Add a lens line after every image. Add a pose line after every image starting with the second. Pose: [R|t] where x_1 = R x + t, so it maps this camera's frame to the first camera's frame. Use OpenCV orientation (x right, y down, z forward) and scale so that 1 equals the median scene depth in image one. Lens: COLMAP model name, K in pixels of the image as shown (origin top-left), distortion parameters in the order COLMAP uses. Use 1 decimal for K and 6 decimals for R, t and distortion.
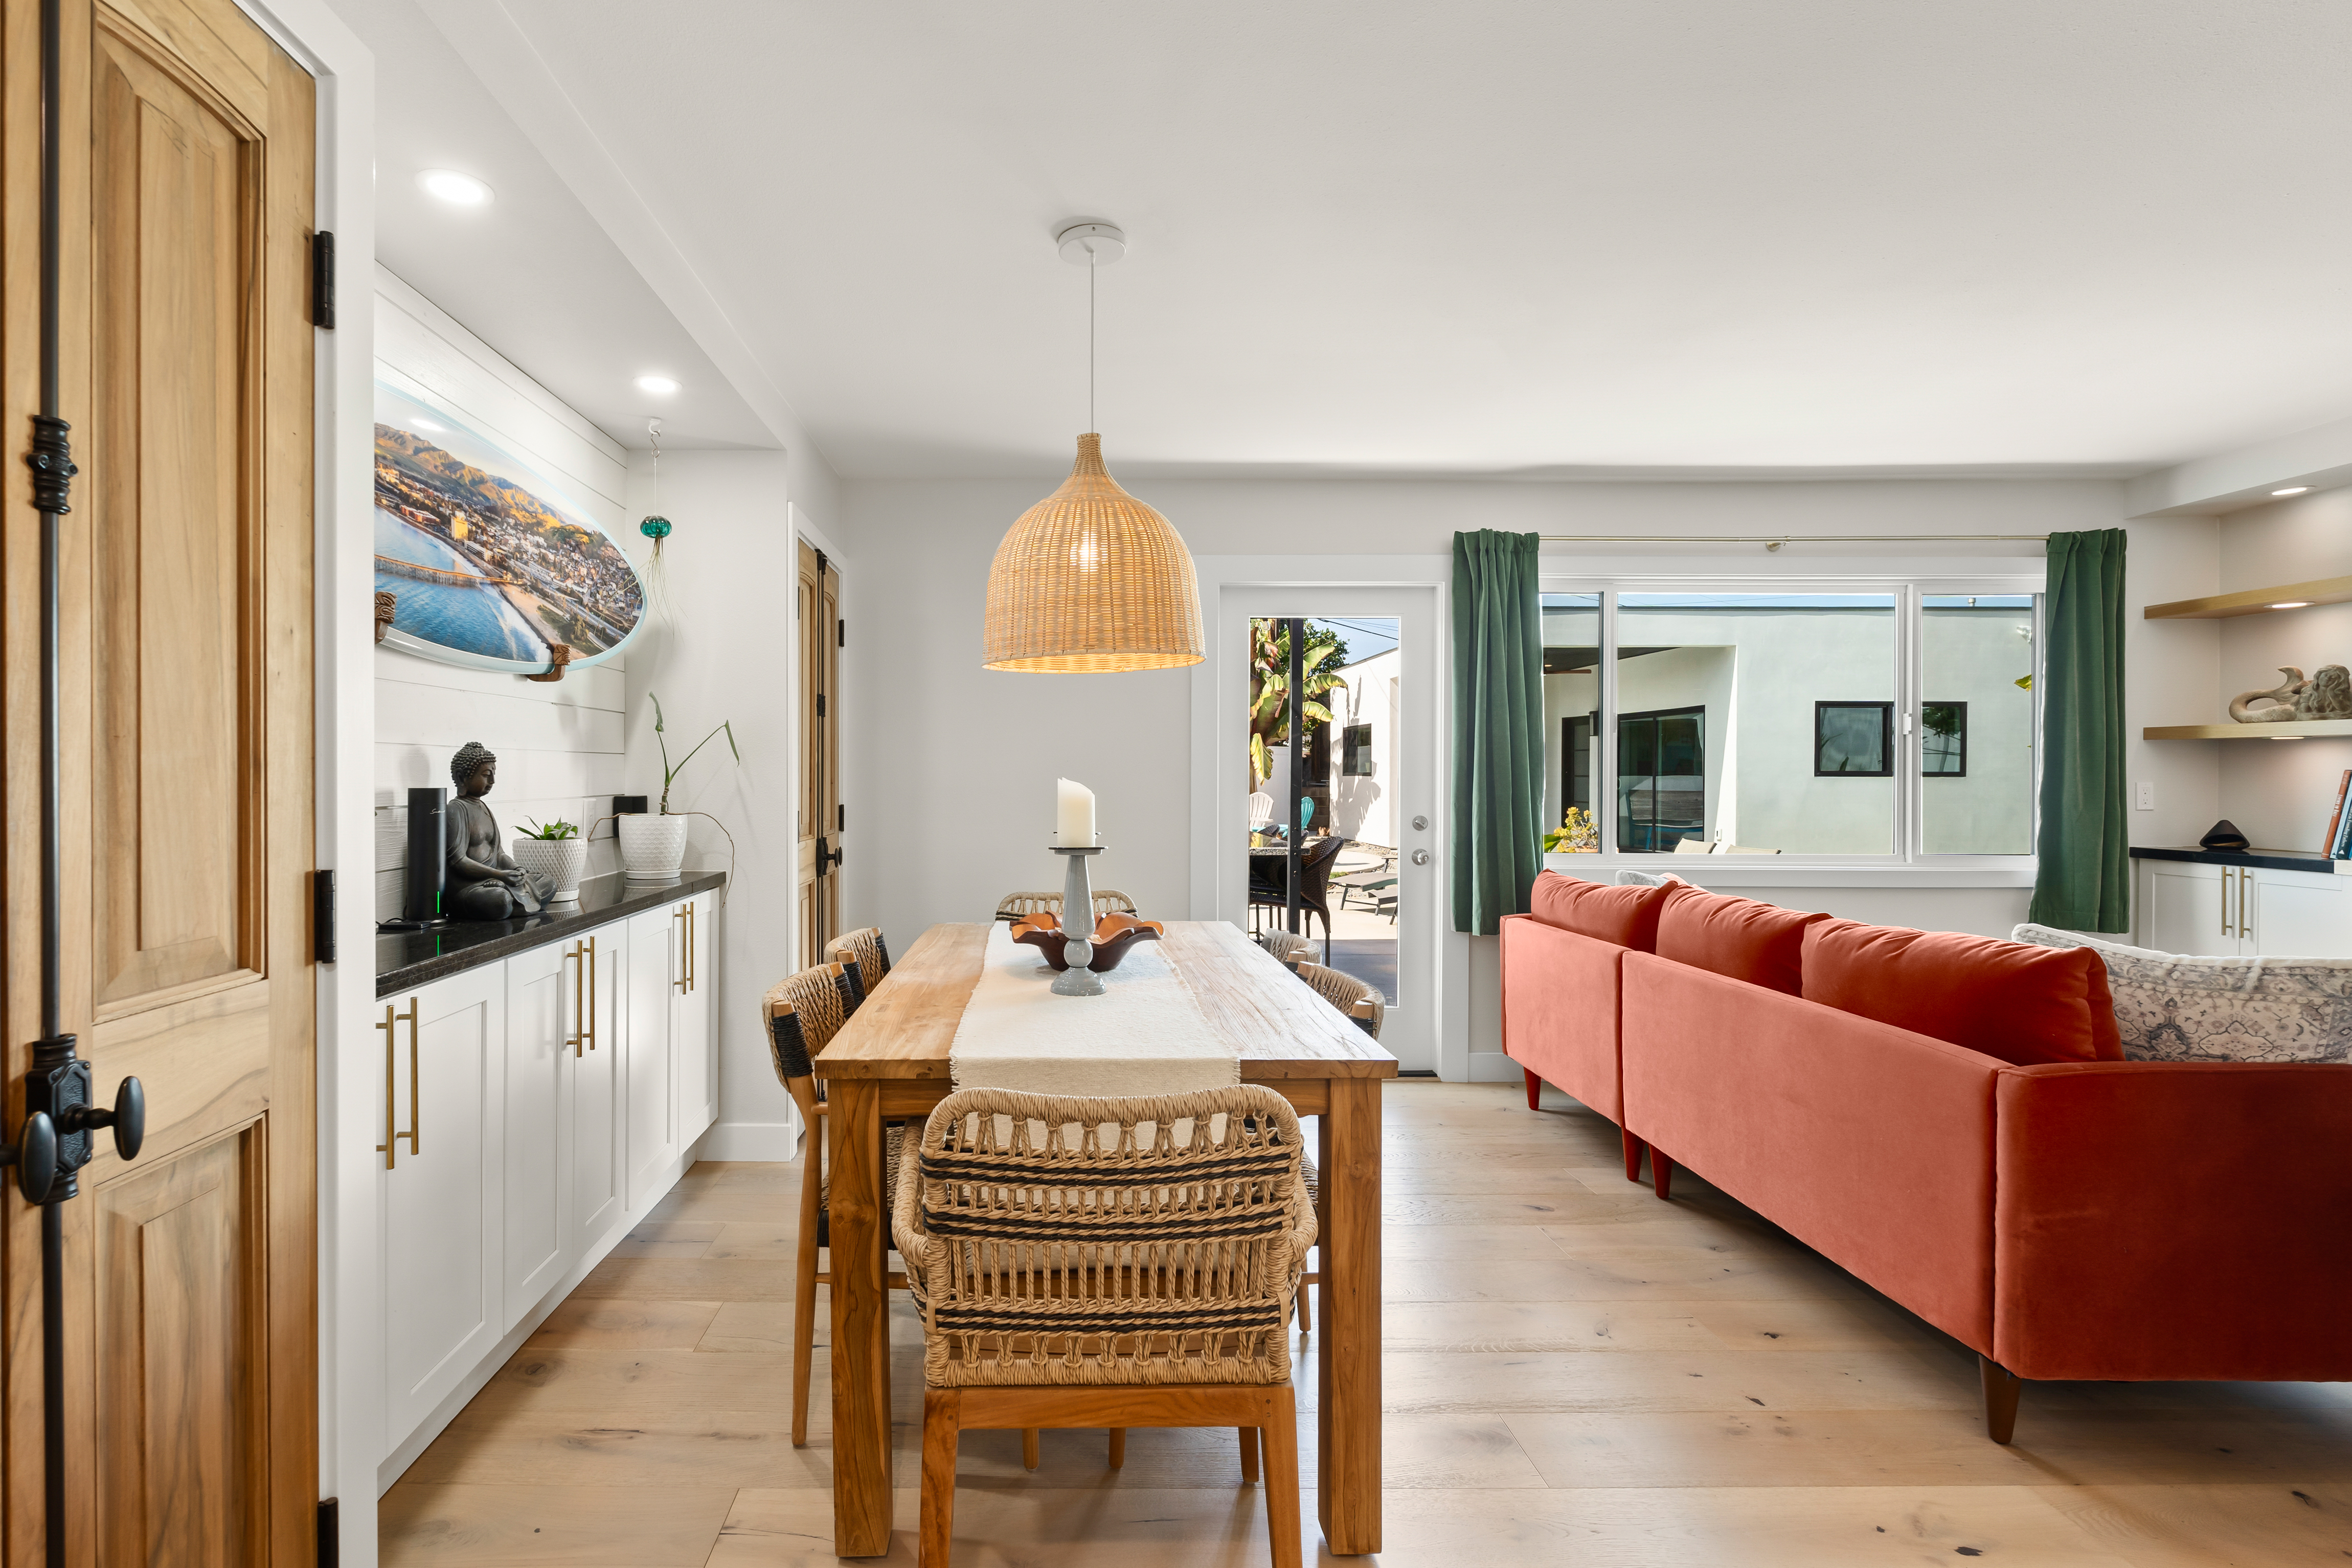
lens RADIAL K [[1091.6, 0, 1045.6], [0, 1091.6, 777.0], [0, 0, 1]] dist [-0.000392, 0.000451]
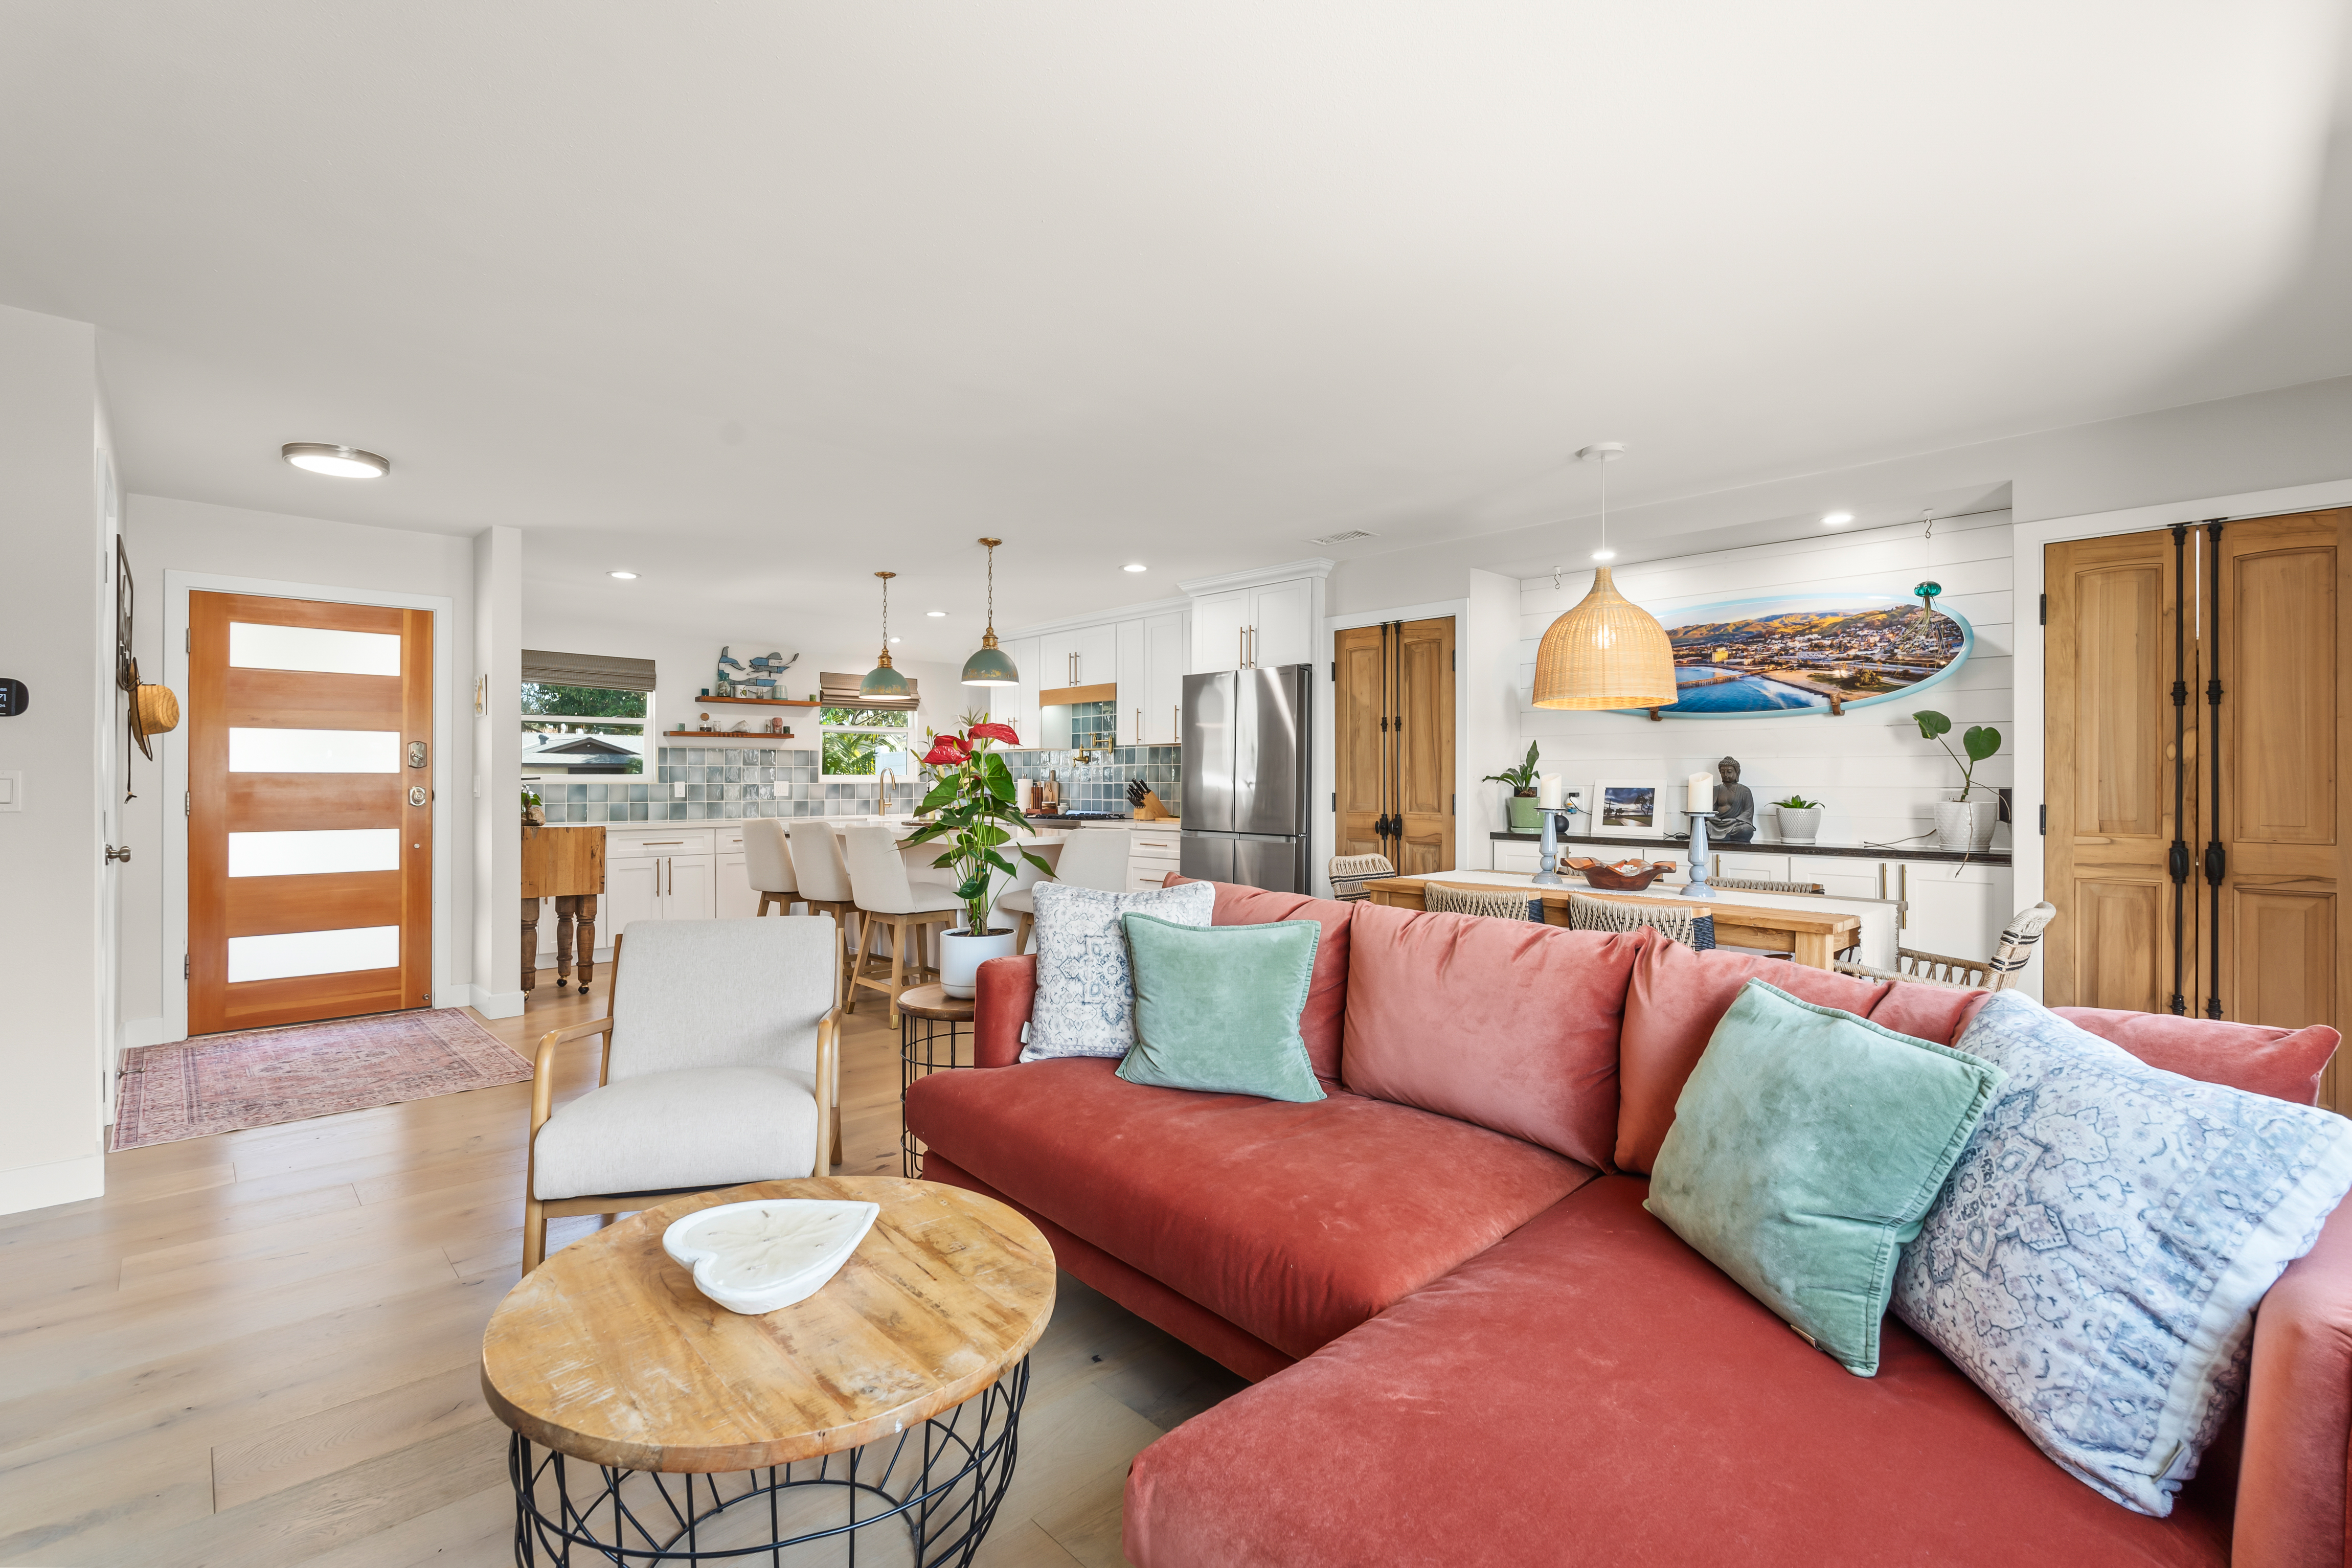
lens RADIAL K [[1038.7, 0, 1159.0], [0, 1038.7, 784.0], [0, 0, 1]] dist [-0.006016, 0.000464]
pose [[-0.724633, 0.003307, -0.689127, 1.478935], [-0.003250, 0.999961, 0.008216, 0.007332], [0.689128, 0.008193, -0.724594, 1.537891]]
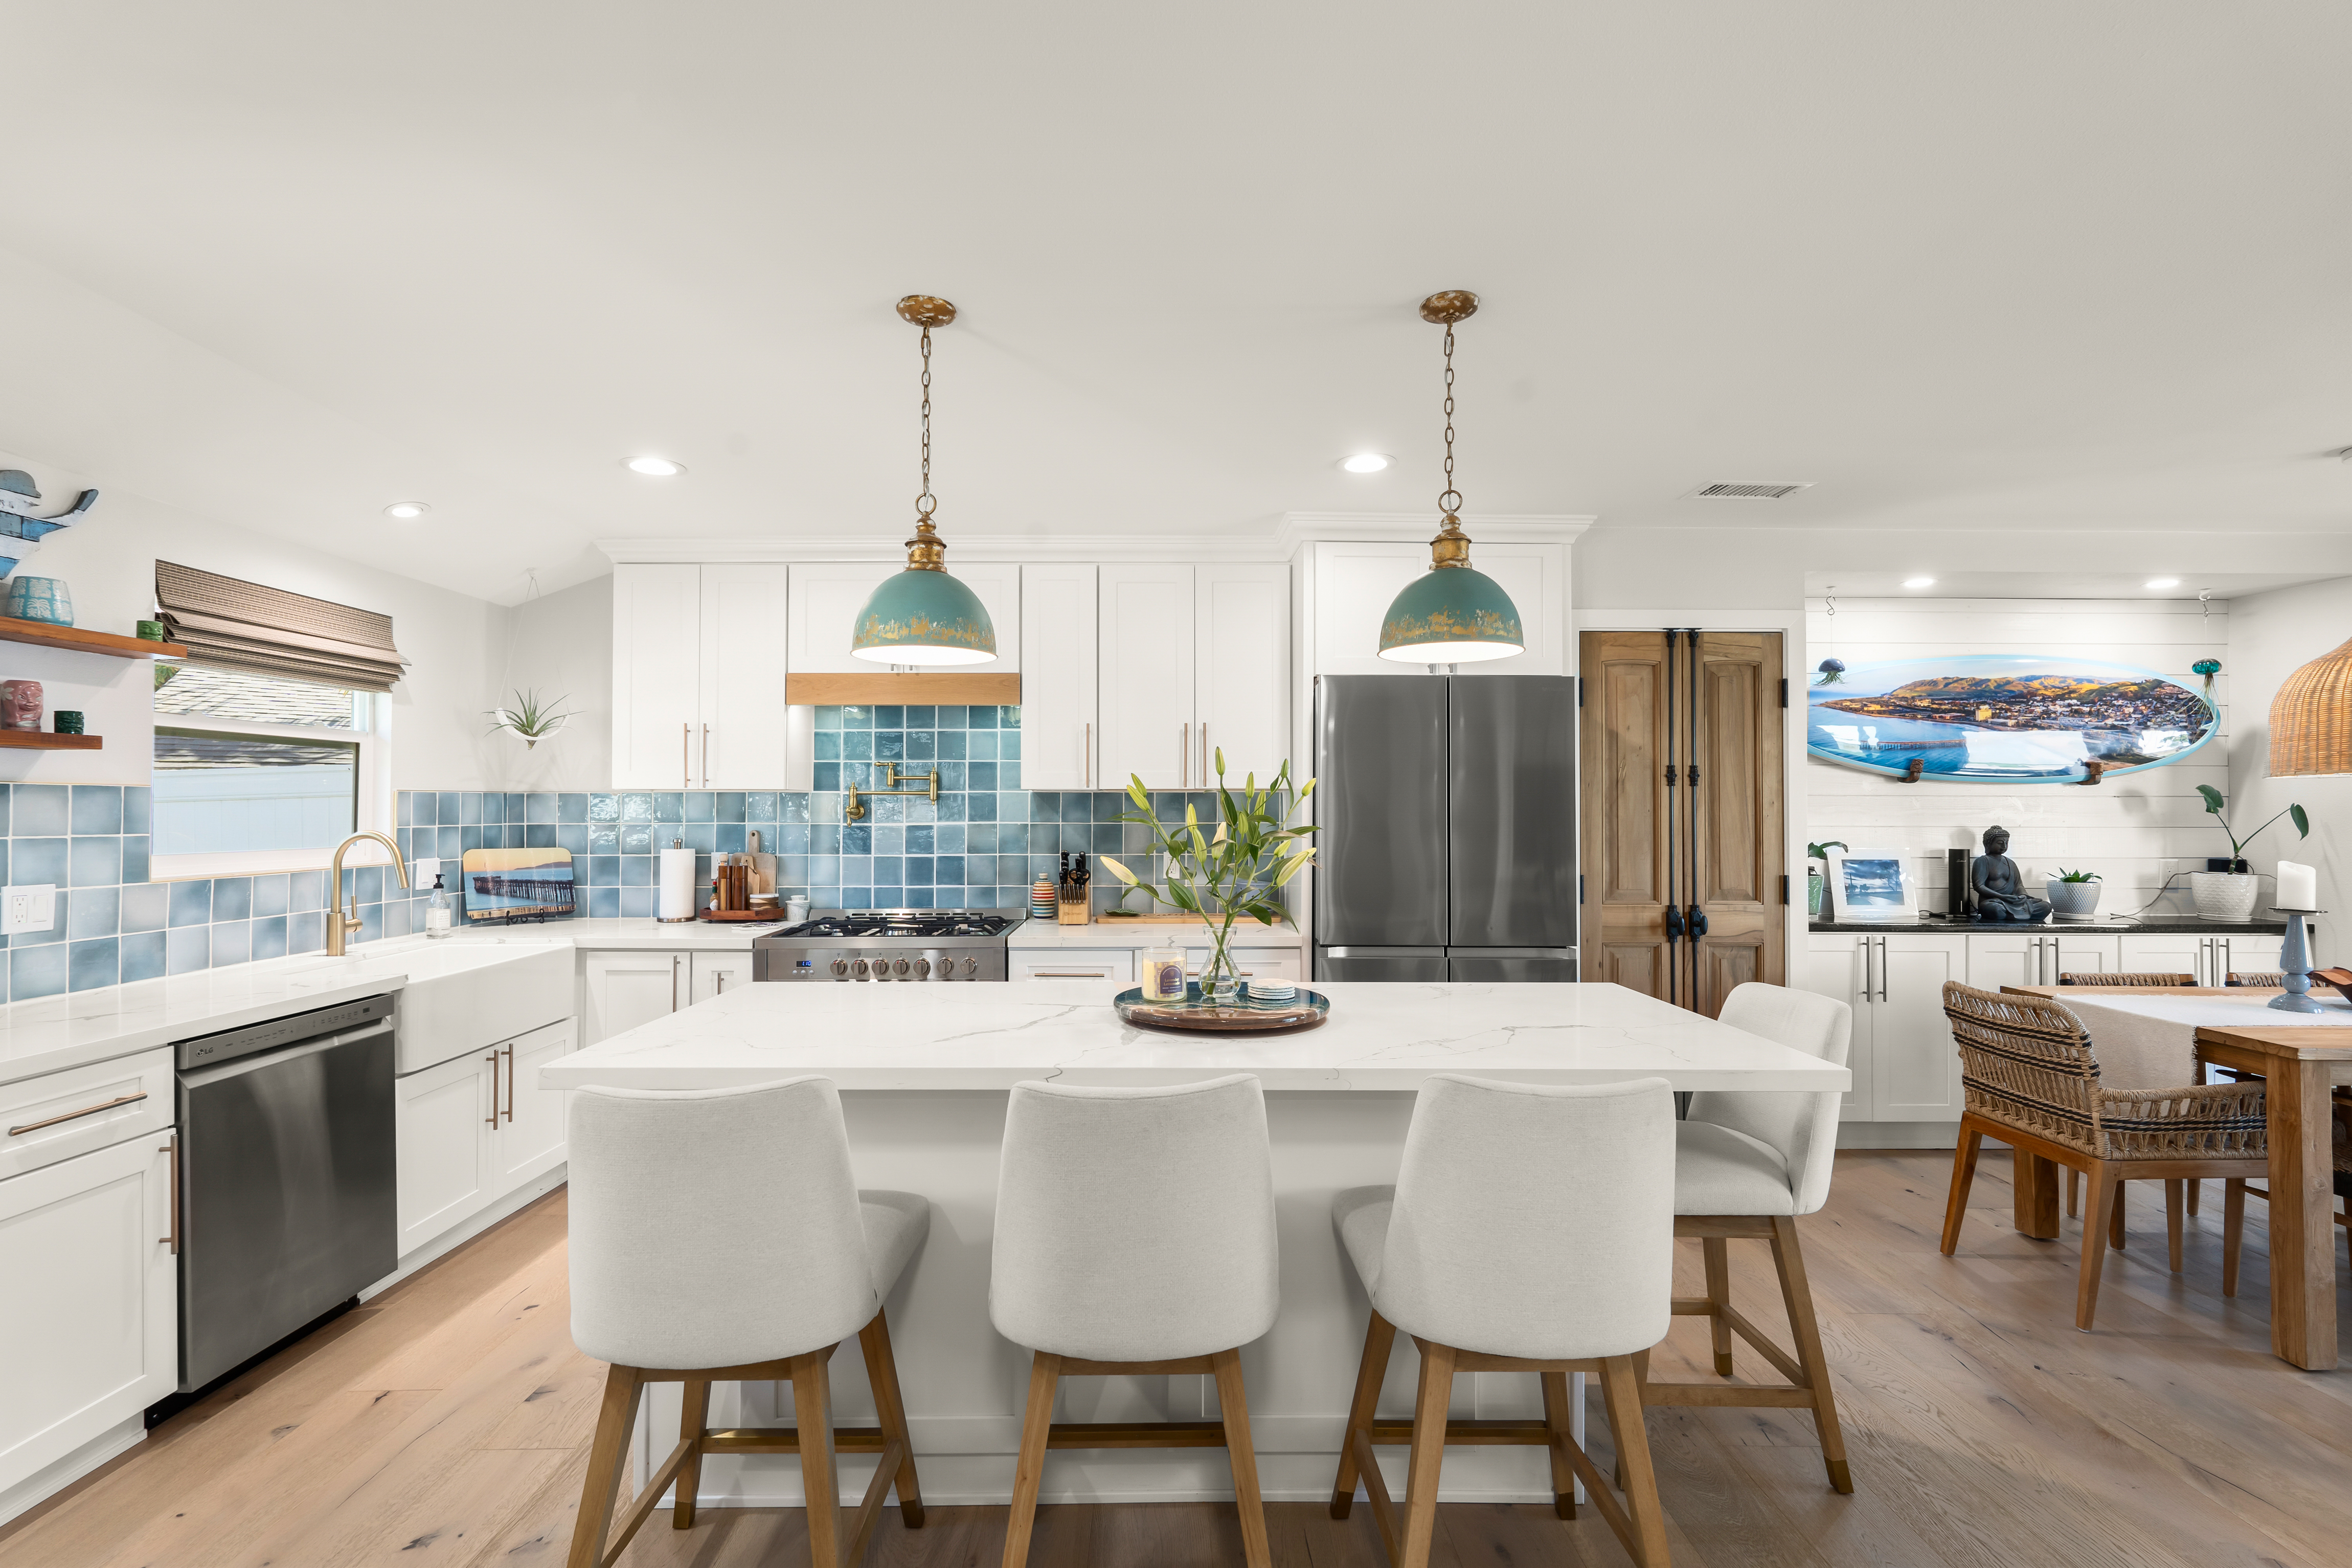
lens RADIAL K [[1038.7, 0, 1163.3], [0, 1038.7, 795.6], [0, 0, 1]] dist [-0.006016, 0.000464]
pose [[0.010740, -0.010918, -0.999883, 1.139906], [-0.006001, 0.999922, -0.010983, -0.050061], [0.999924, 0.006118, 0.010674, -0.416592]]
